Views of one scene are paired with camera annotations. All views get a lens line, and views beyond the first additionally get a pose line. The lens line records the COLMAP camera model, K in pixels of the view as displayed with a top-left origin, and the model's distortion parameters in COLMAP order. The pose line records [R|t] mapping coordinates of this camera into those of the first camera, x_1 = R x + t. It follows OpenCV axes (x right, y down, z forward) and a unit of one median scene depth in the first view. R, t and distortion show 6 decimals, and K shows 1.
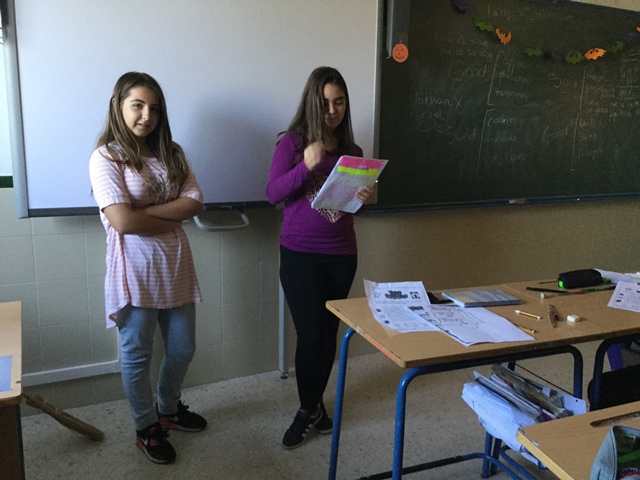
lens RADIAL K [[551.9, 0, 315.4], [0, 551.9, 214.7], [0, 0, 1]] dist [0.065596, -0.118985]
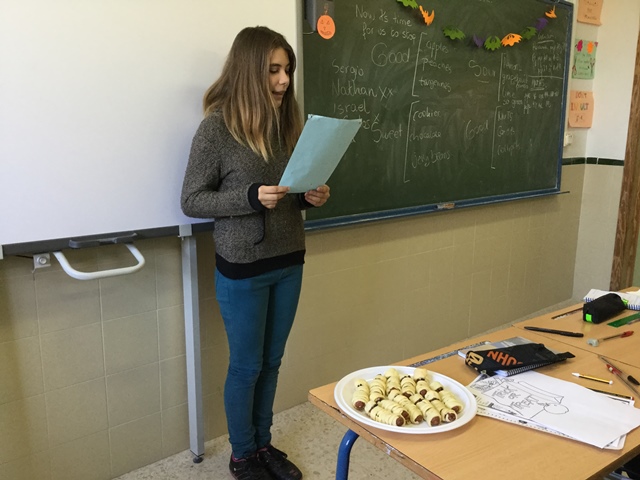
lens RADIAL K [[580.3, 0, 321.6], [0, 580.3, 226.3], [0, 0, 1]] dist [0.175203, -0.460958]
pose [[0.970911, -0.059443, 0.231946, -0.047951], [0.057347, 0.998230, 0.015776, -0.018614], [-0.232474, -0.002015, 0.972601, 0.148873]]
